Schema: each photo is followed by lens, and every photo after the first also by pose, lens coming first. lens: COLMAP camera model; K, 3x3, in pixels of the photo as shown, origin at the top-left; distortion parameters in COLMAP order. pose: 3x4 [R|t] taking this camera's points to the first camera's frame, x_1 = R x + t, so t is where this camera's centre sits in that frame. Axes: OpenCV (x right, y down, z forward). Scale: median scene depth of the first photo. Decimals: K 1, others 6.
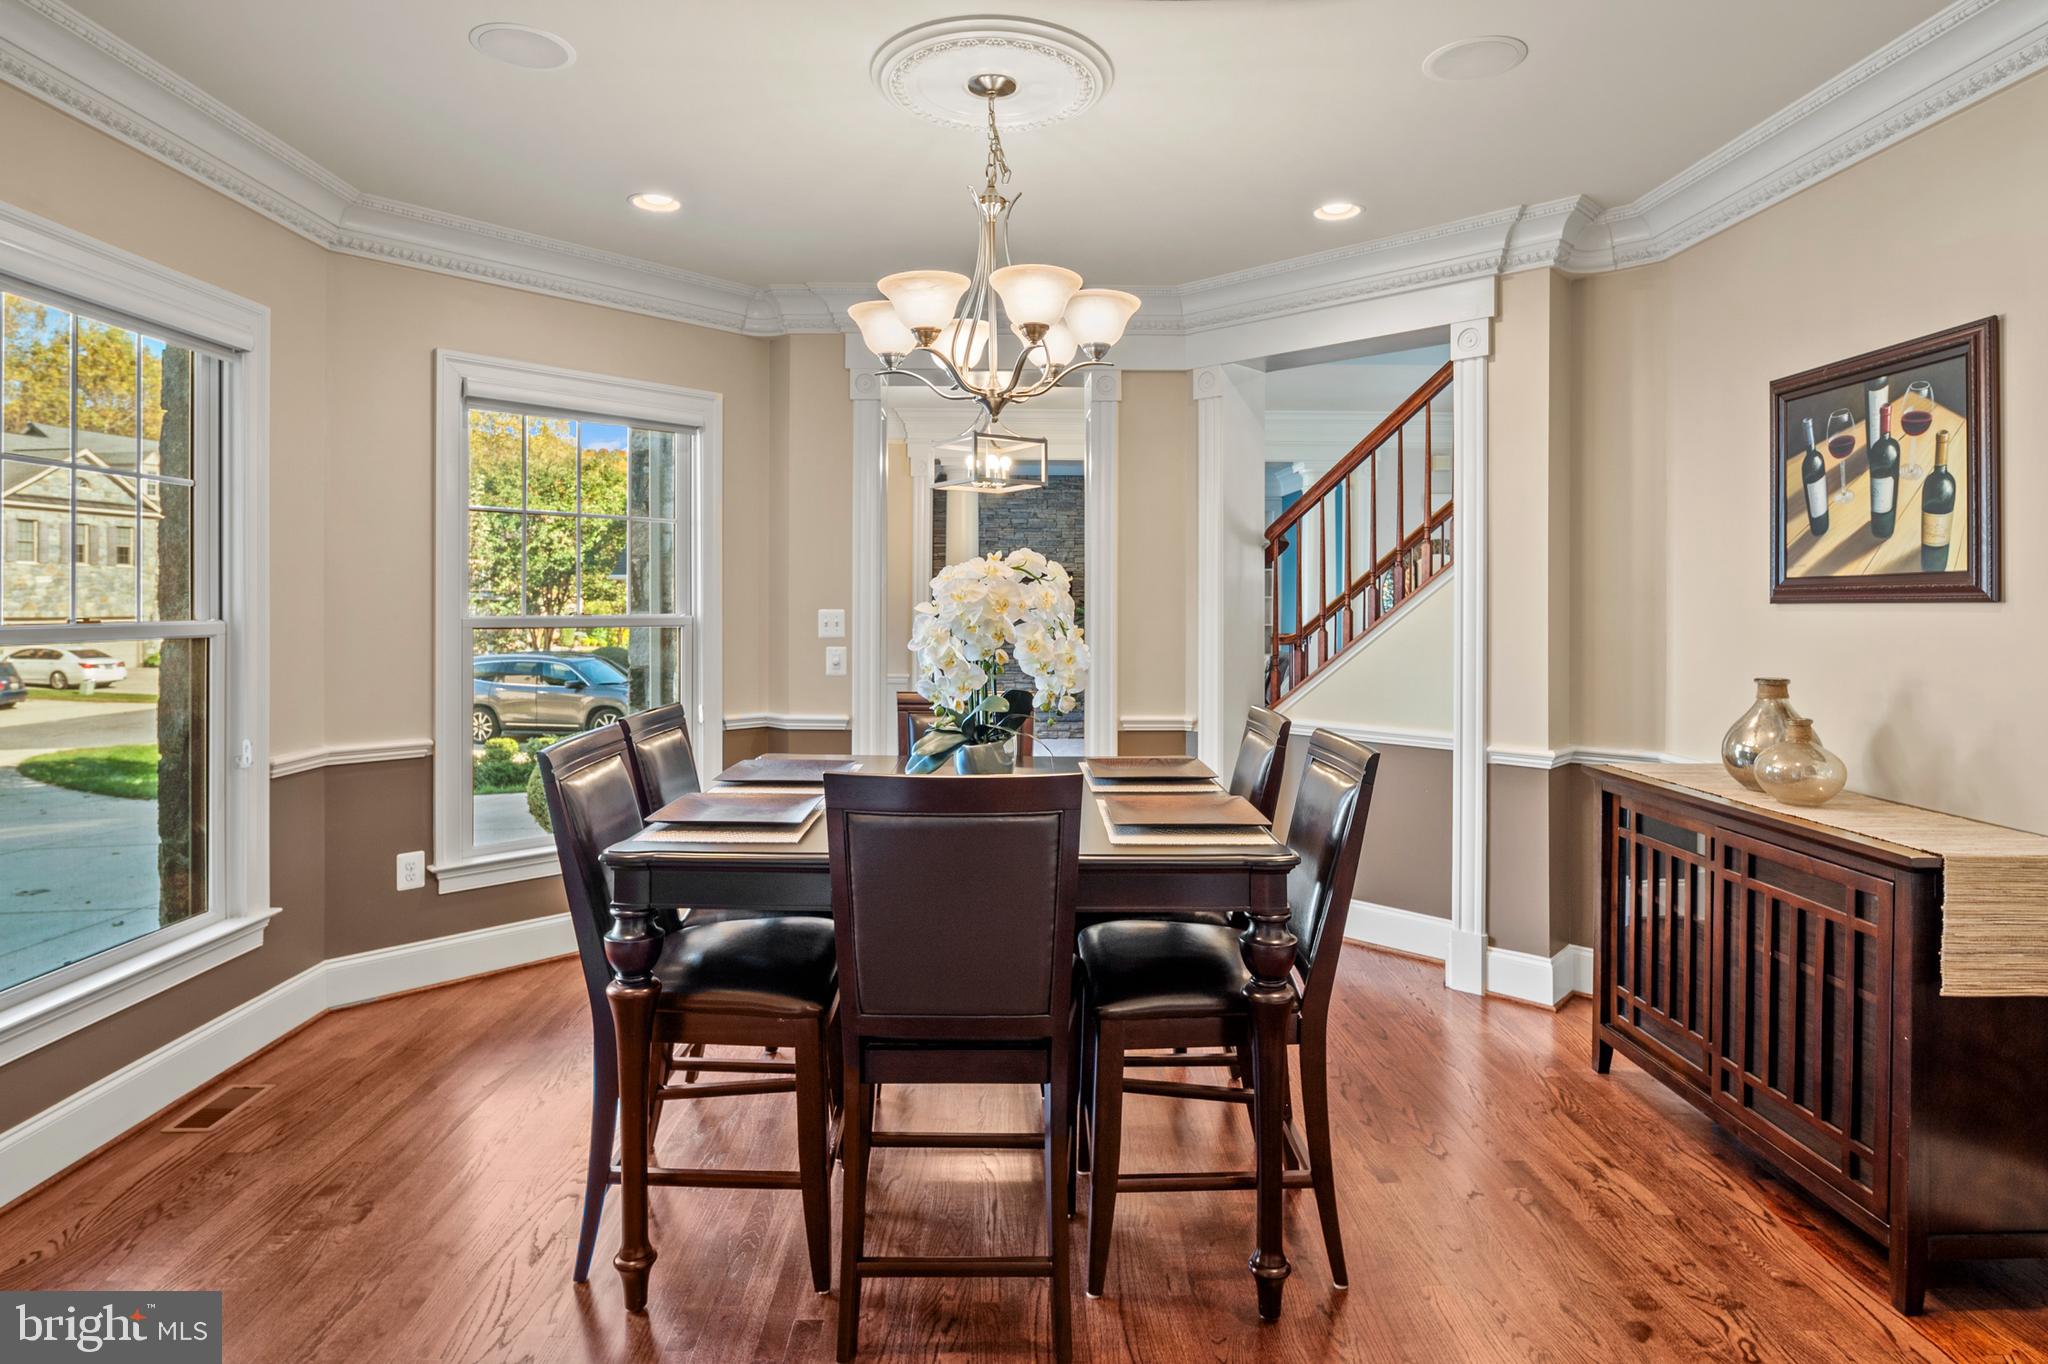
lens RADIAL K [[1127.3, 0, 1014.5], [0, 1127.3, 602.9], [0, 0, 1]] dist [-0.003559, 0.000638]
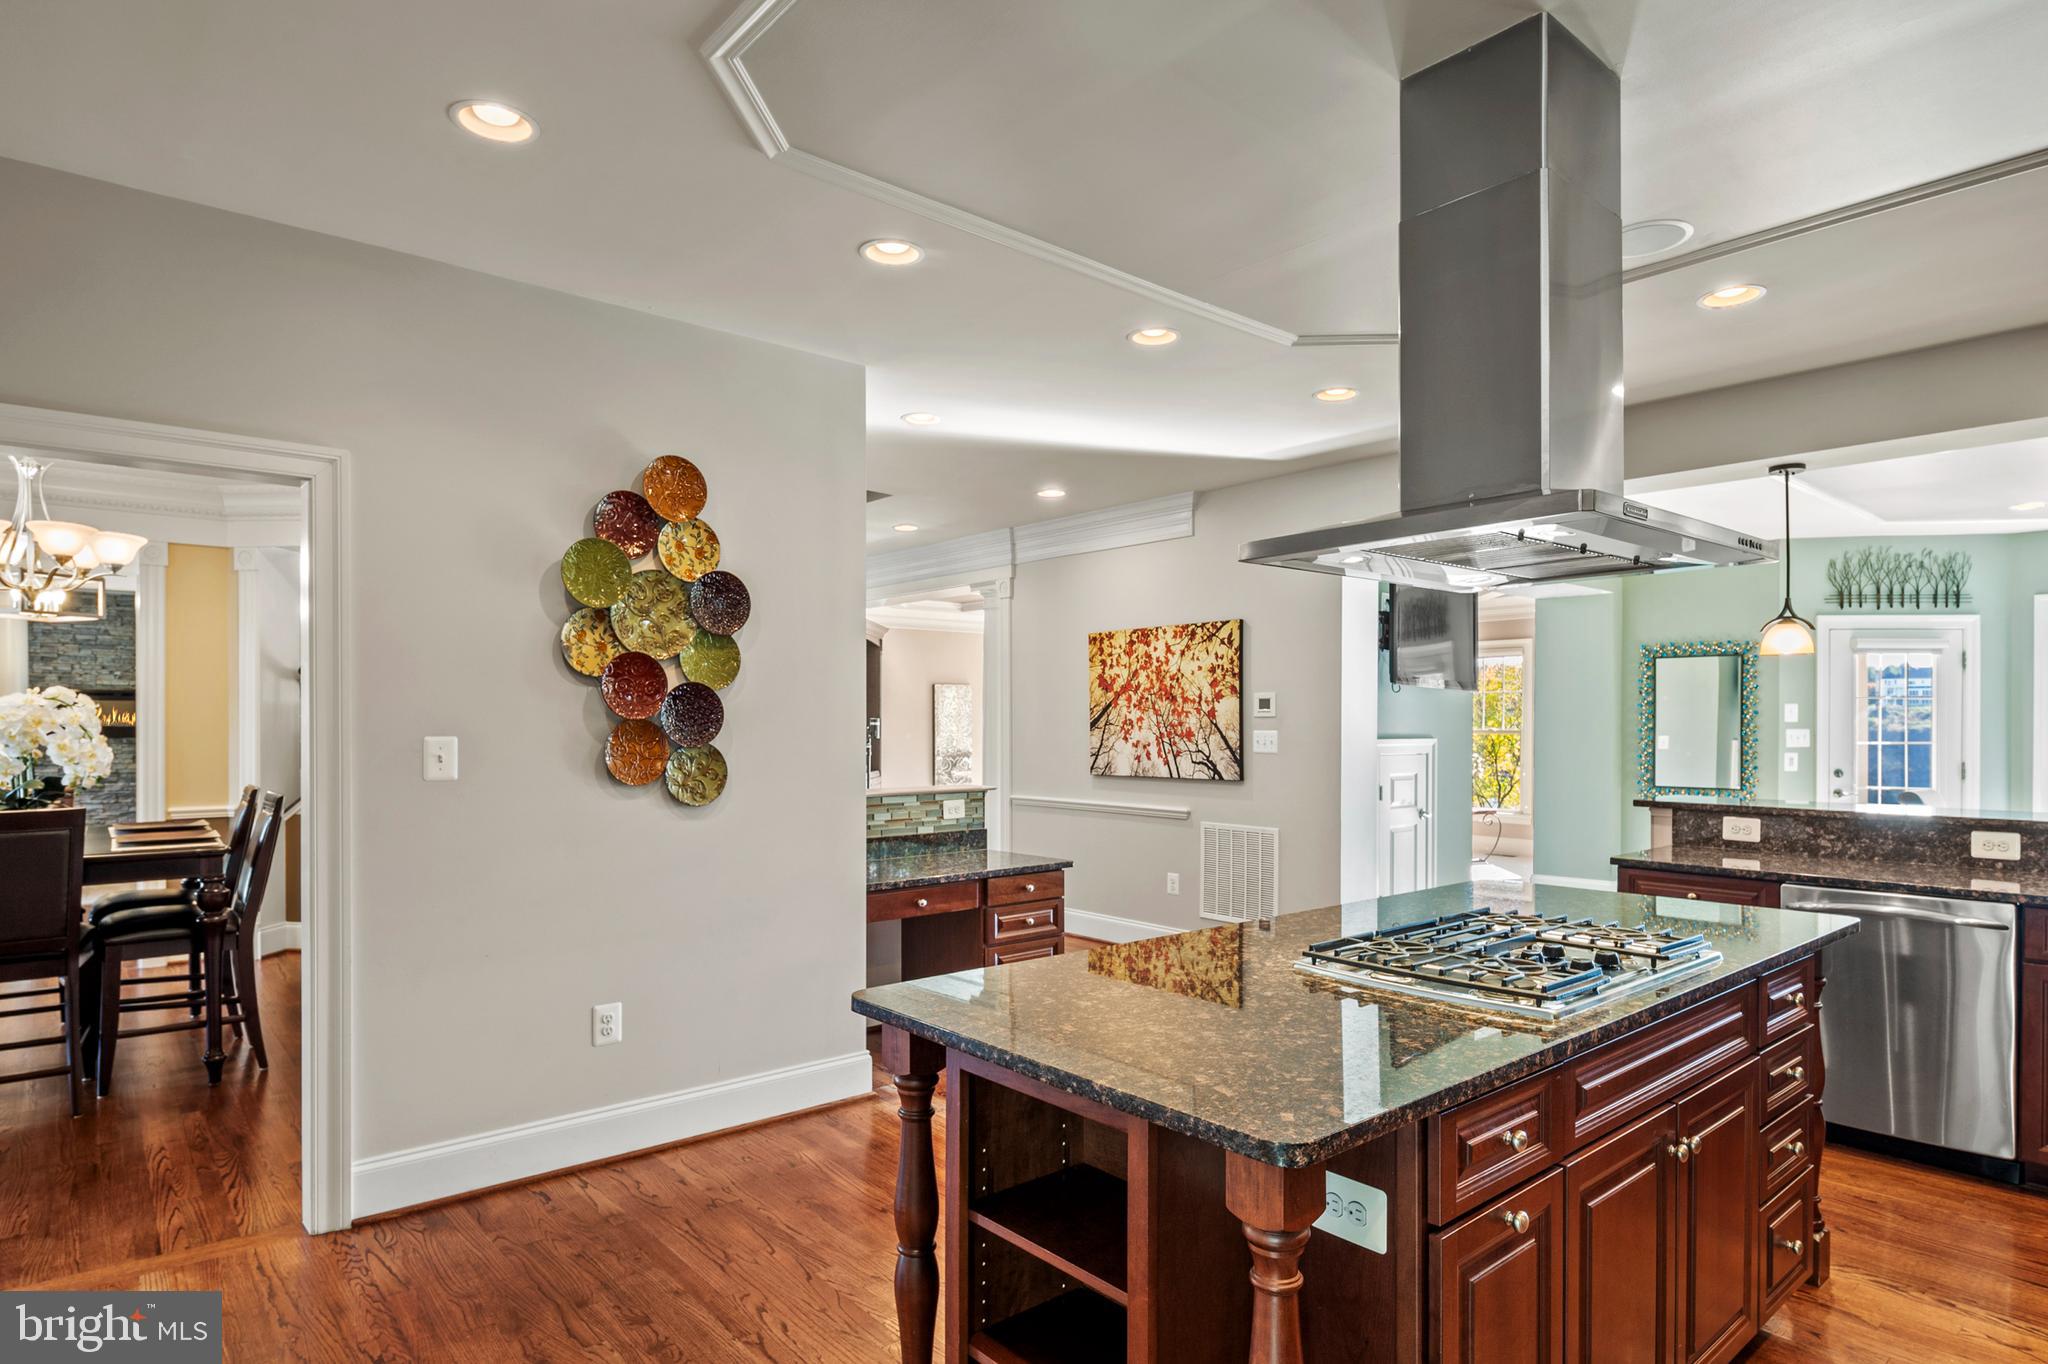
lens RADIAL K [[1127.3, 0, 996.1], [0, 1127.3, 718.0], [0, 0, 1]] dist [-0.003559, 0.000638]
pose [[0.781642, -0.002611, 0.623722, 0.055680], [0.003344, 0.999994, -0.000004, 0.000064], [-0.623718, 0.002089, 0.781646, -1.091354]]
